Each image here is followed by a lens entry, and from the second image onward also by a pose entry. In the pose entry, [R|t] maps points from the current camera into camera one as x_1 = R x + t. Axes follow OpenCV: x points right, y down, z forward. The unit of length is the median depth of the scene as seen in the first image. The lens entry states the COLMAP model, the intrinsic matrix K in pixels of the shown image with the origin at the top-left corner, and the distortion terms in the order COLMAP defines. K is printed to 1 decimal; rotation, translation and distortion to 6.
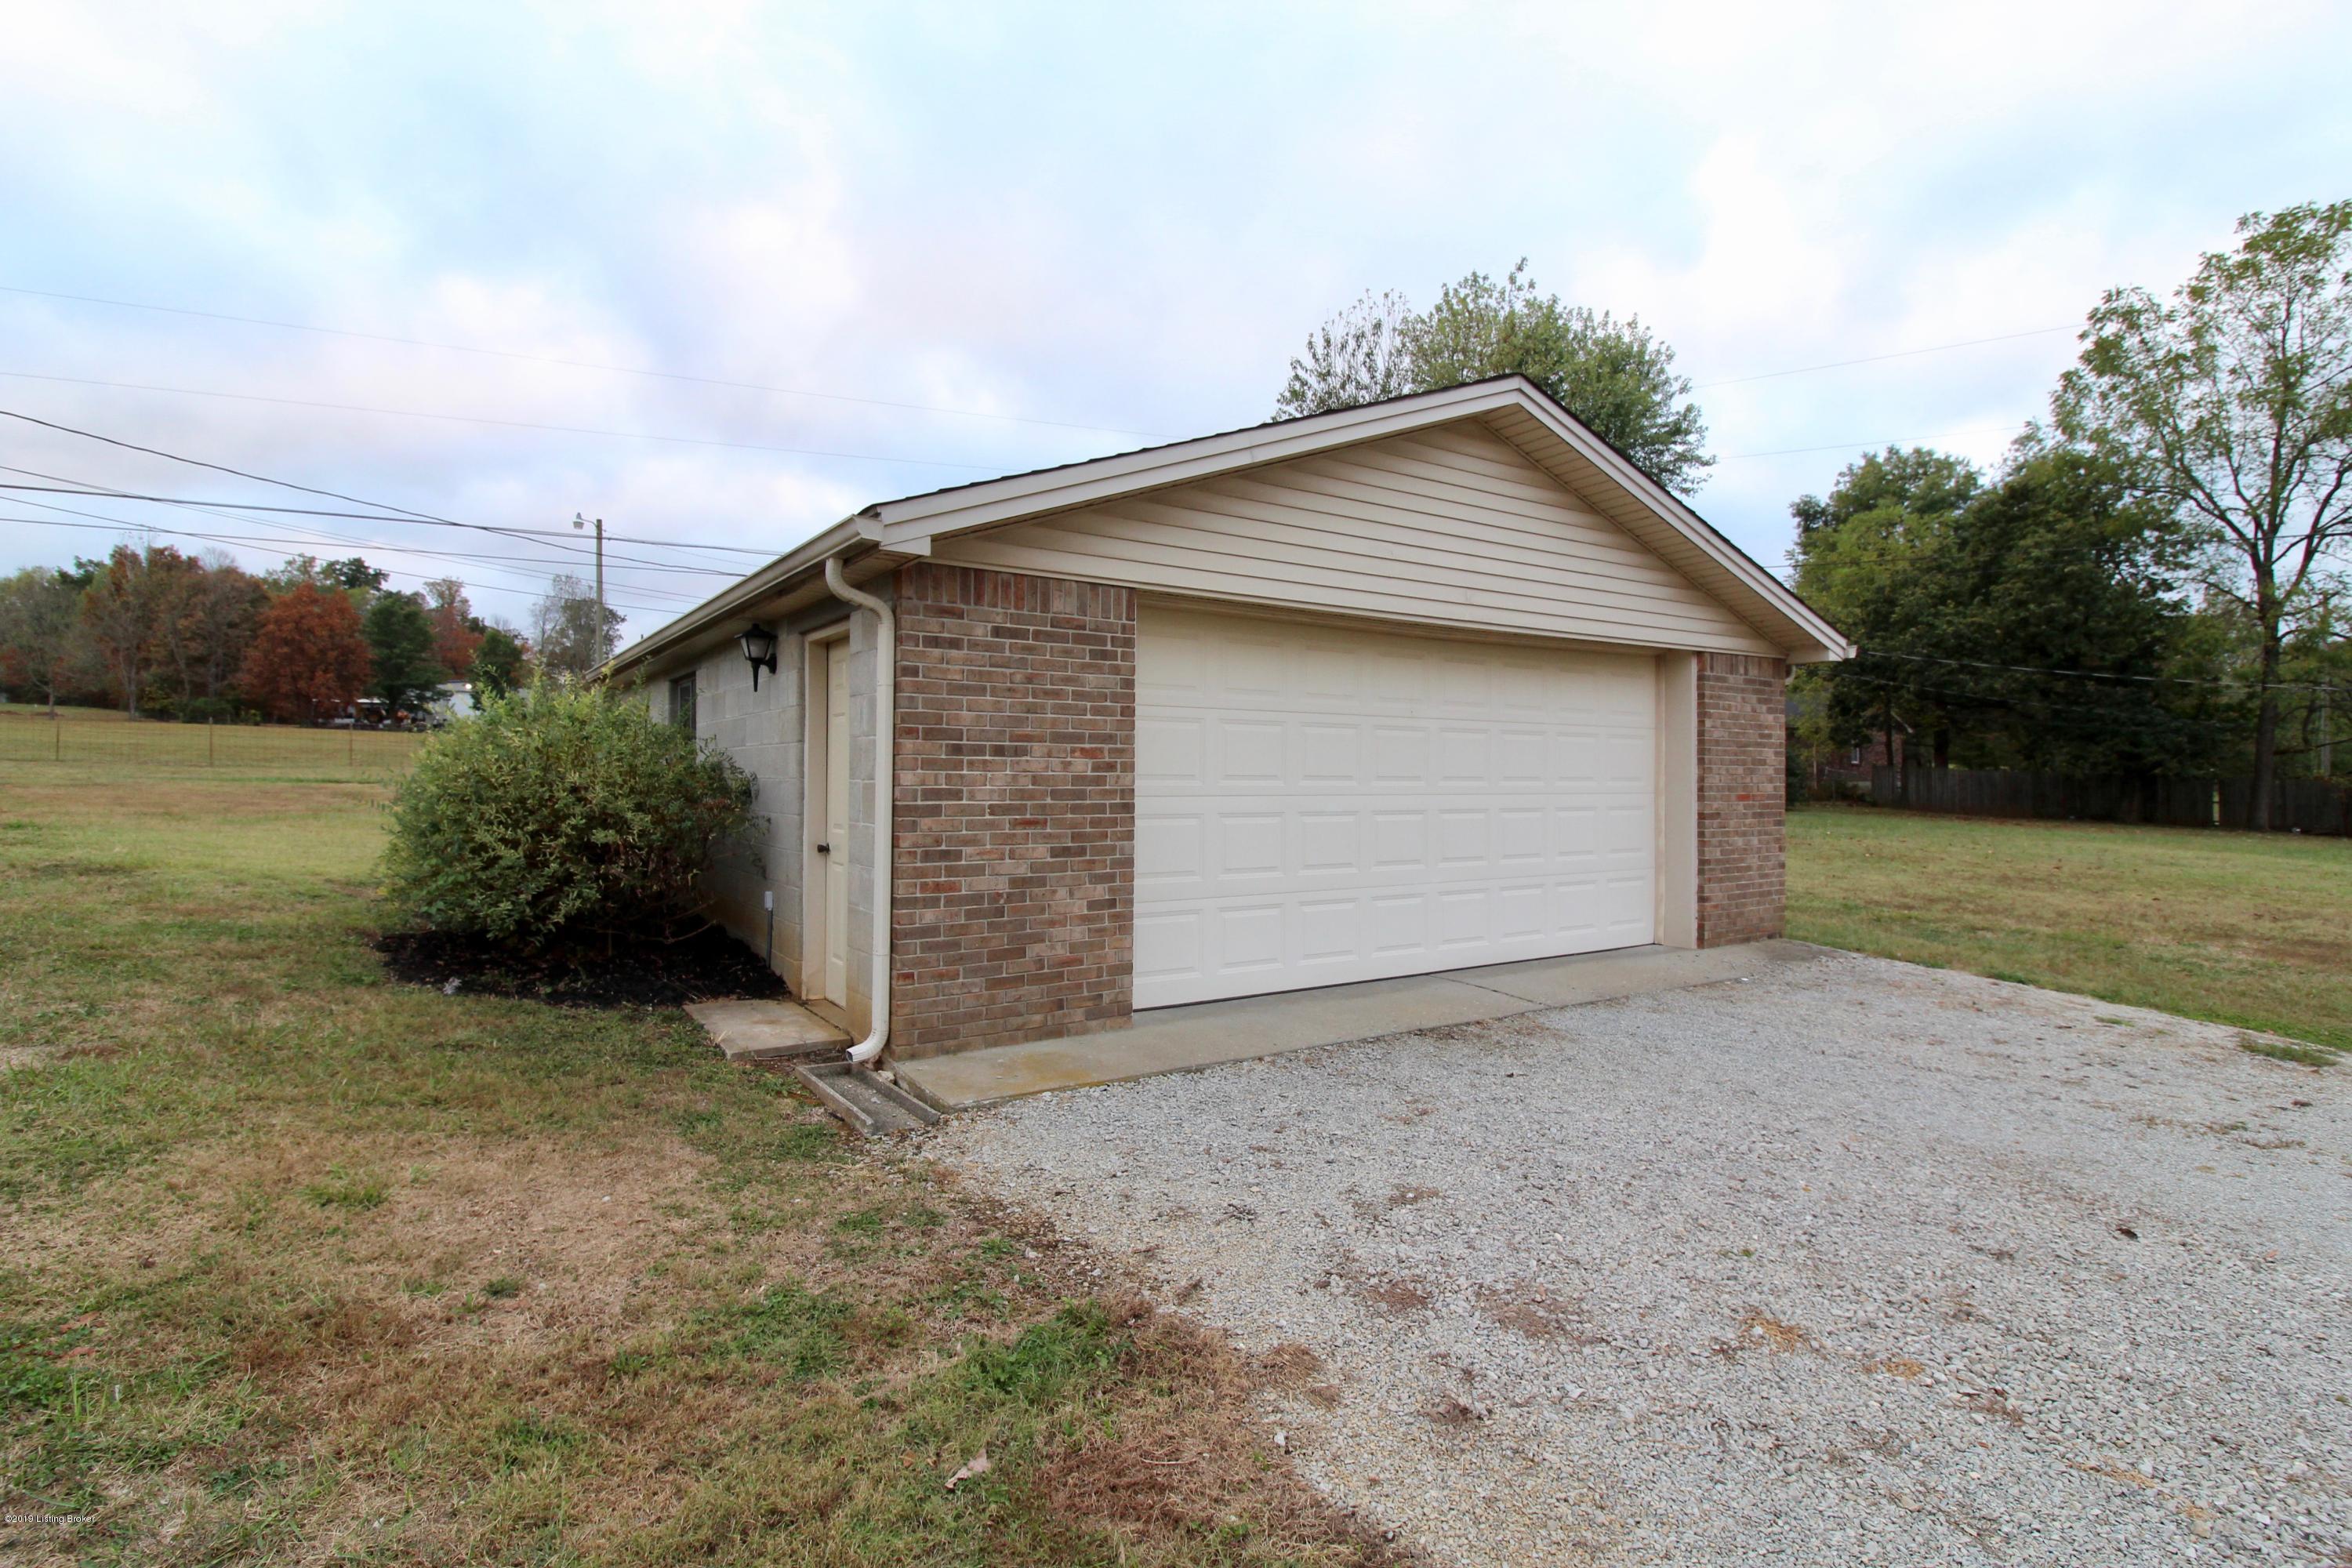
lens RADIAL K [[1180.2, 0, 1178.4], [0, 1180.2, 776.2], [0, 0, 1]] dist [0.000295, 0.000261]
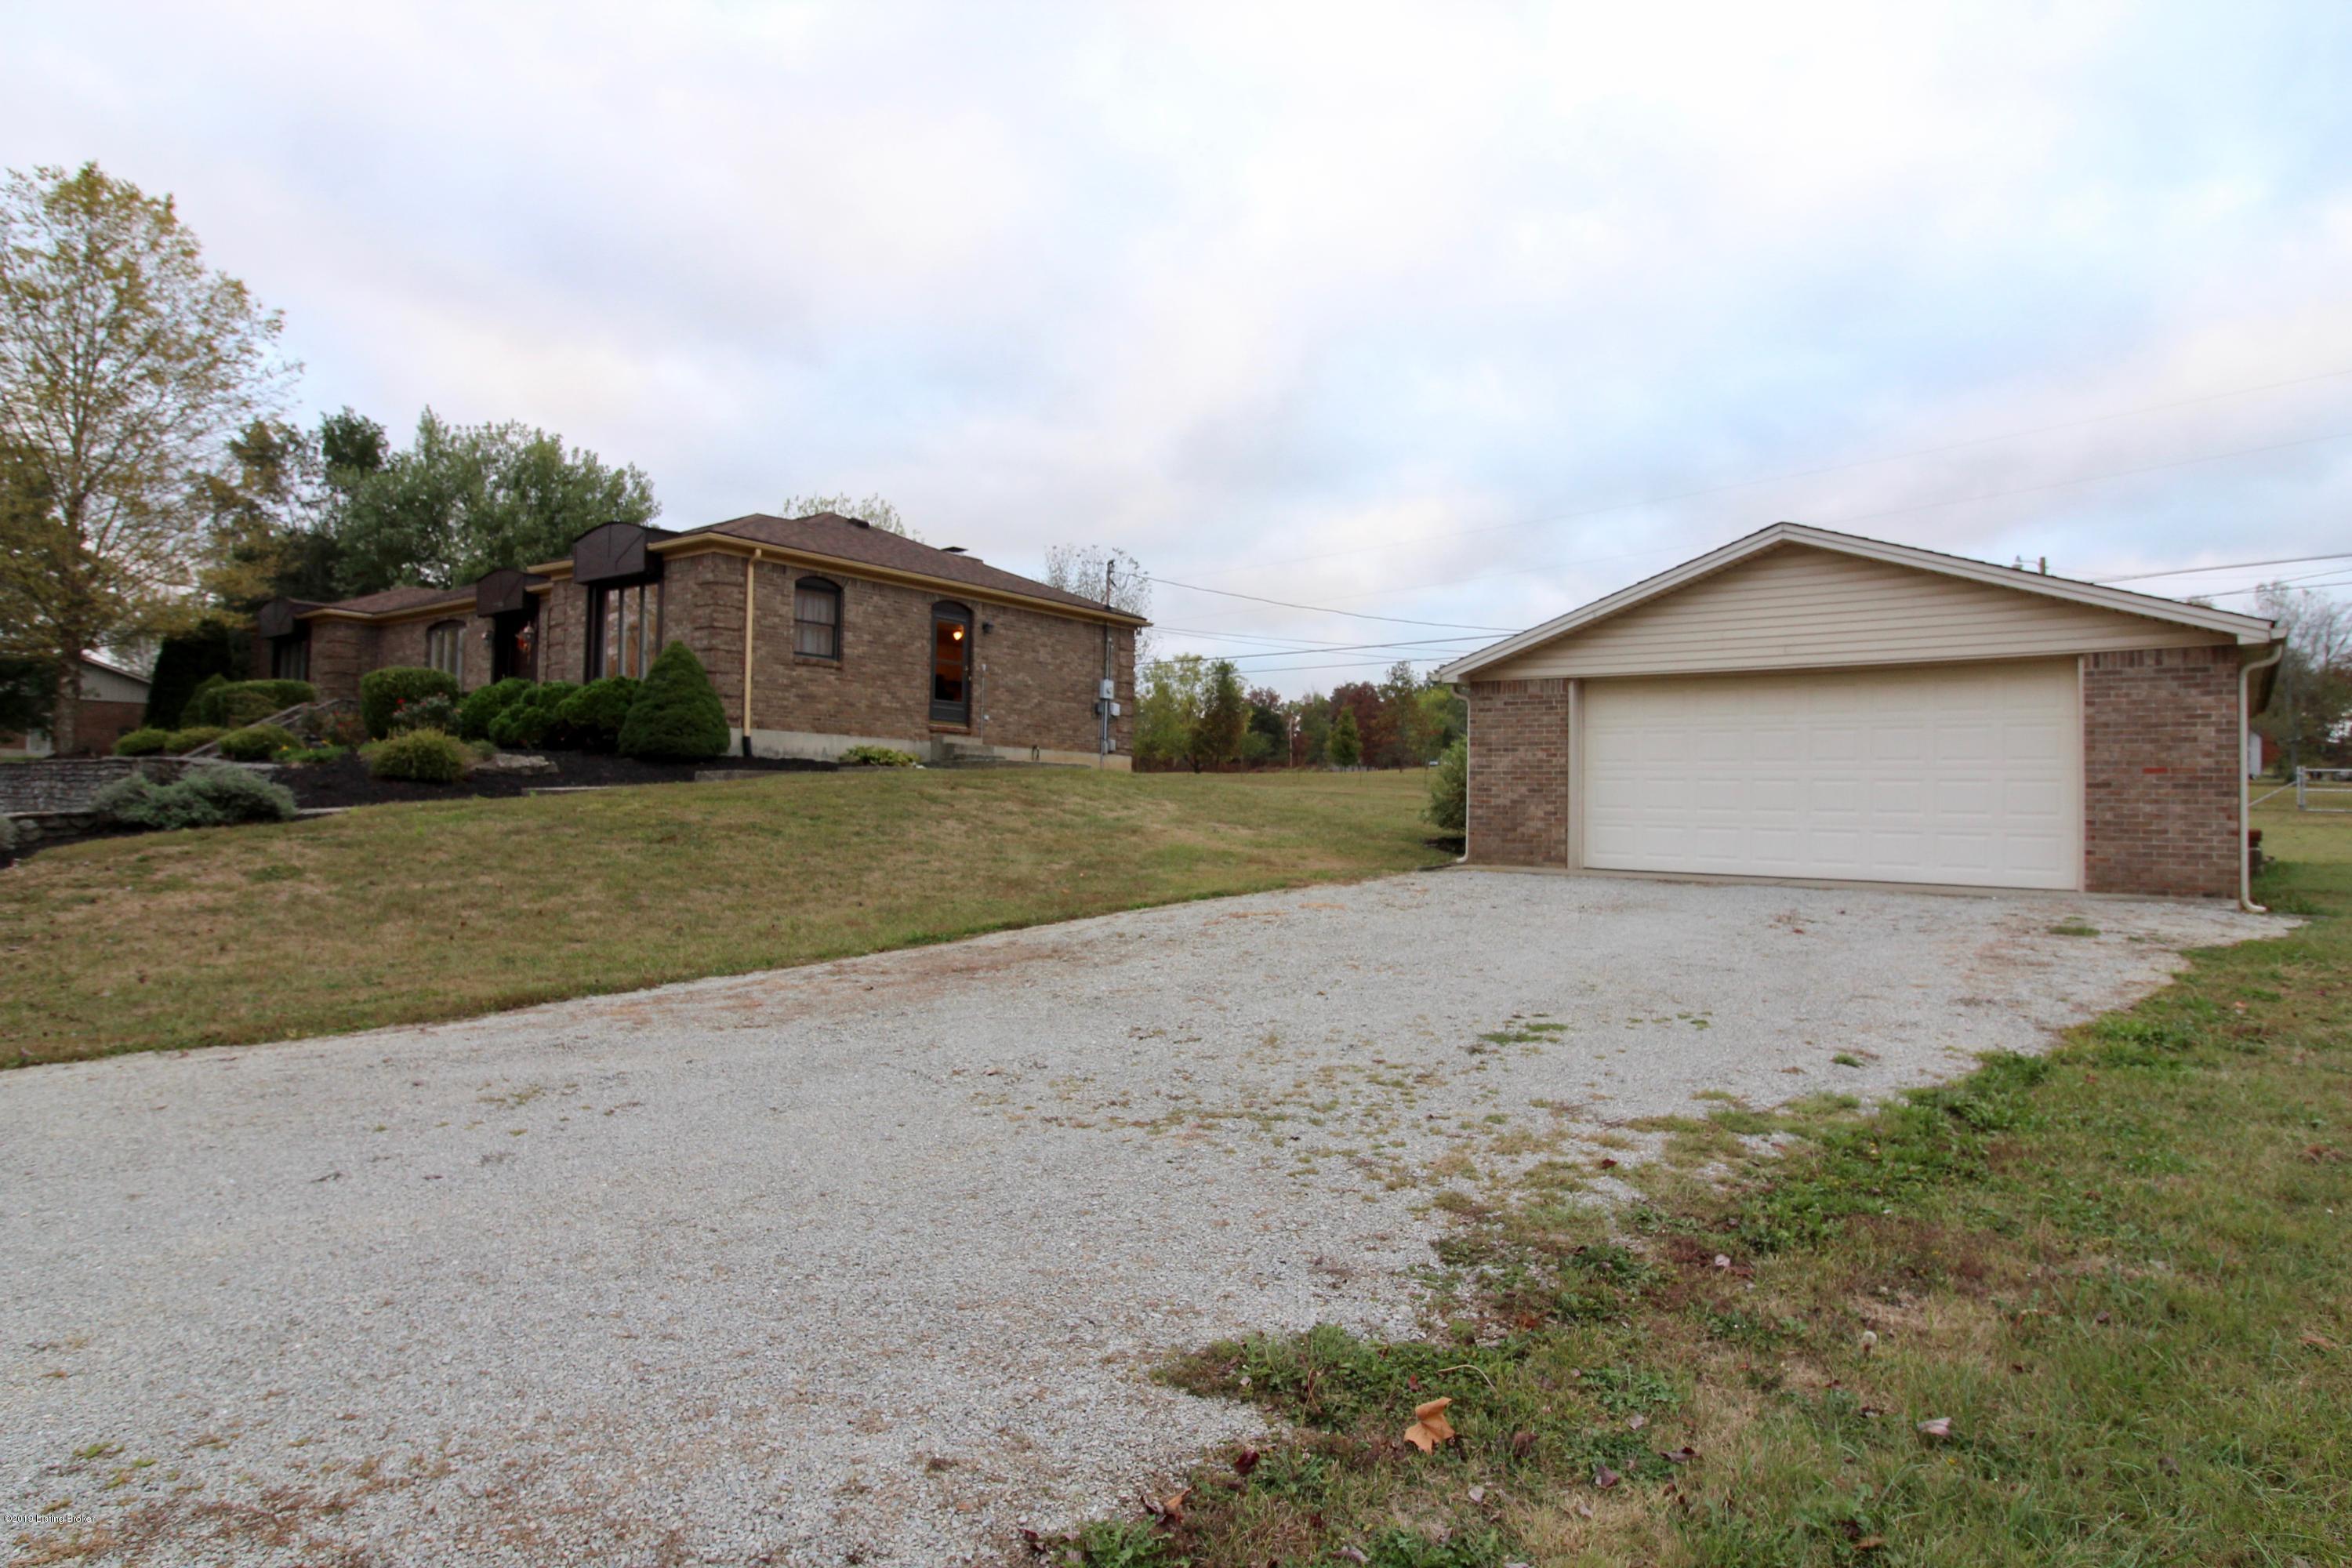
lens RADIAL K [[1388.2, 0, 1175.4], [0, 1388.2, 787.8], [0, 0, 1]] dist [0.000336, 0.000169]
pose [[0.274196, -0.008938, -0.961632, 2.435571], [-0.013991, 0.999814, -0.013282, 0.106086], [0.961572, 0.017096, 0.274020, -0.494827]]
